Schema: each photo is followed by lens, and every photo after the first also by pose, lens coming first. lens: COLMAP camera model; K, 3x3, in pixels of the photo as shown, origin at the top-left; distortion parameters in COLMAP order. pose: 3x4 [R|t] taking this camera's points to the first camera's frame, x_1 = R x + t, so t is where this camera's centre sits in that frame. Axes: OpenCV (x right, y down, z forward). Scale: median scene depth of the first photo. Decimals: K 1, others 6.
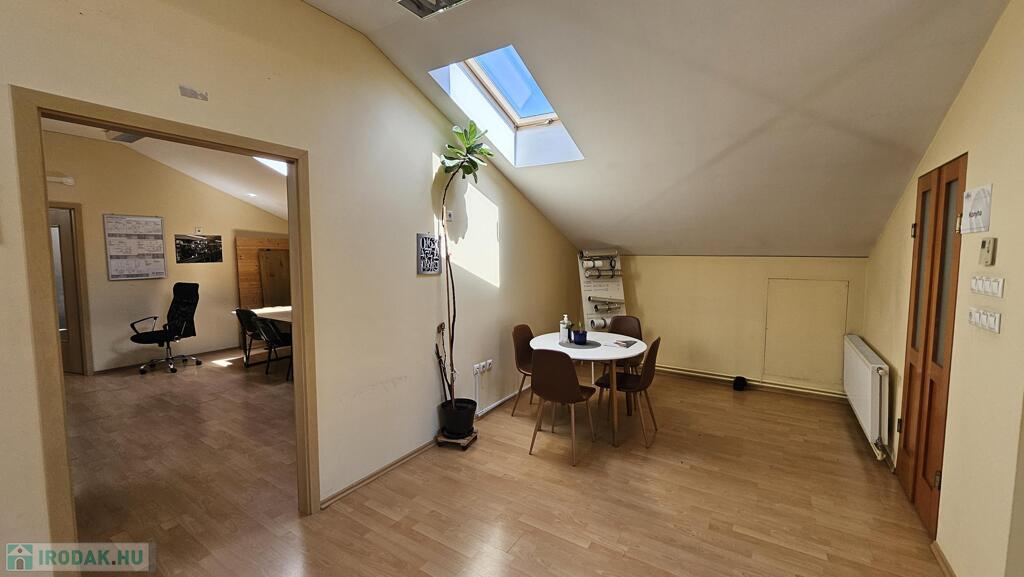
lens RADIAL K [[405.9, 0, 526.0], [0, 405.9, 284.5], [0, 0, 1]] dist [-0.000320, -0.000015]
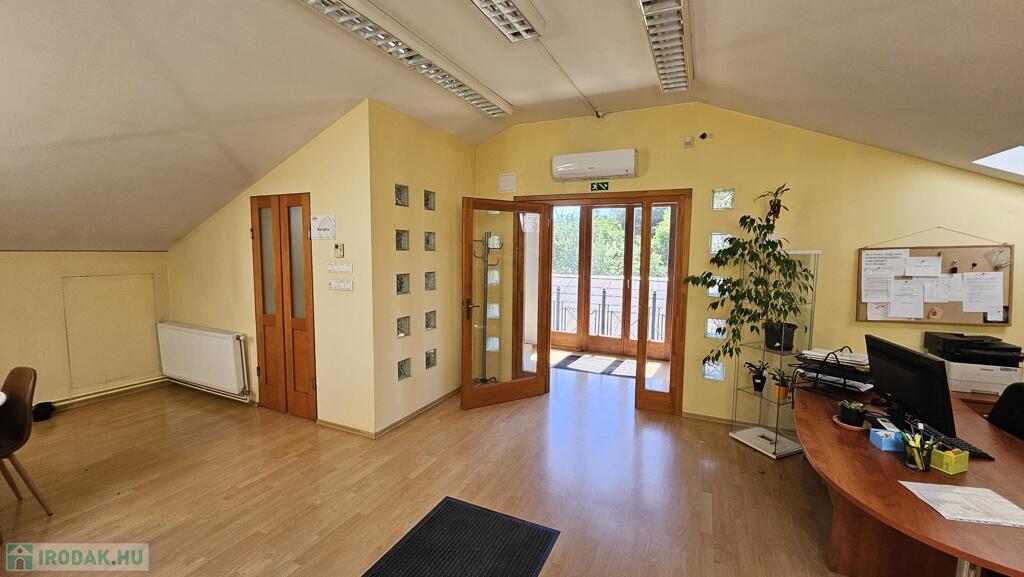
lens RADIAL K [[405.9, 0, 526.0], [0, 405.9, 284.5], [0, 0, 1]] dist [-0.000320, -0.000015]
pose [[-0.141835, -0.087067, 0.986054, -0.690991], [0.060216, 0.993521, 0.096388, -0.039611], [-0.988057, 0.073048, -0.135673, 0.295095]]
